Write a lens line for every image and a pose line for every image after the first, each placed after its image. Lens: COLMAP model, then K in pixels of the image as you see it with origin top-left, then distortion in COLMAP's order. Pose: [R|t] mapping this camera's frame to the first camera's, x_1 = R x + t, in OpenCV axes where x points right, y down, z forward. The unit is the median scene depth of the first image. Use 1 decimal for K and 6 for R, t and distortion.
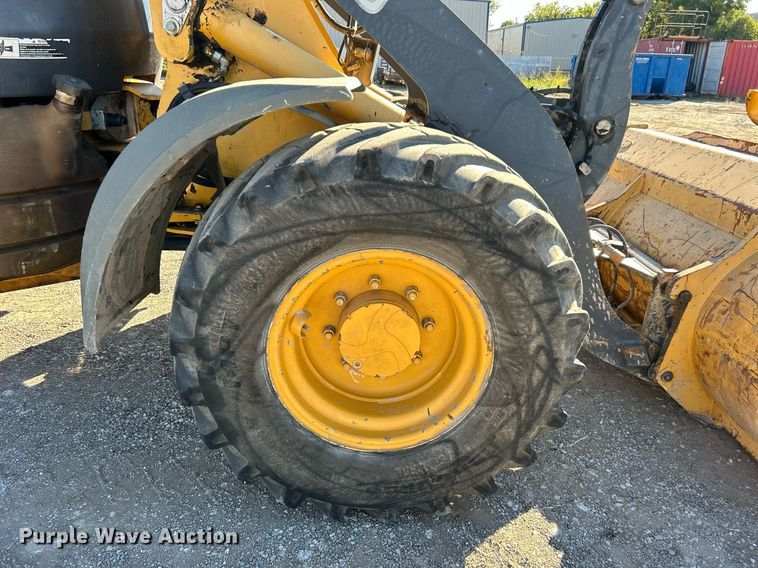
lens RADIAL K [[568.4, 0, 379.0], [0, 568.4, 284.0], [0, 0, 1]] dist [0.089217, -0.114727]
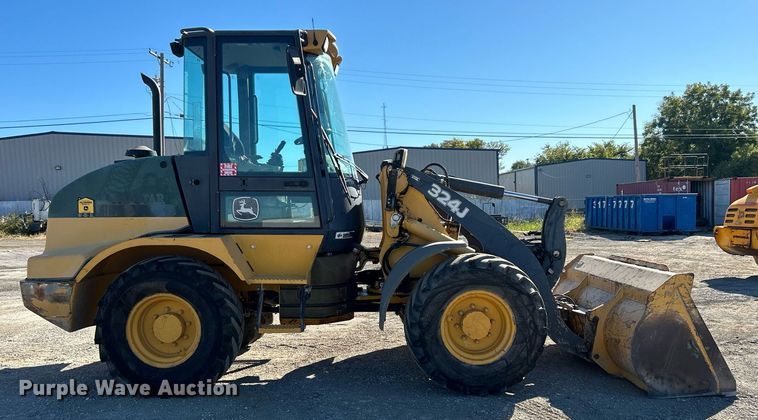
lens RADIAL K [[633.7, 0, 380.2], [0, 633.7, 243.2], [0, 0, 1]] dist [0.014803, 0.006498]
pose [[0.998880, -0.043995, -0.017433, -0.409386], [0.036415, 0.949841, -0.310605, 0.680565], [0.030223, 0.309622, 0.950379, -2.182933]]
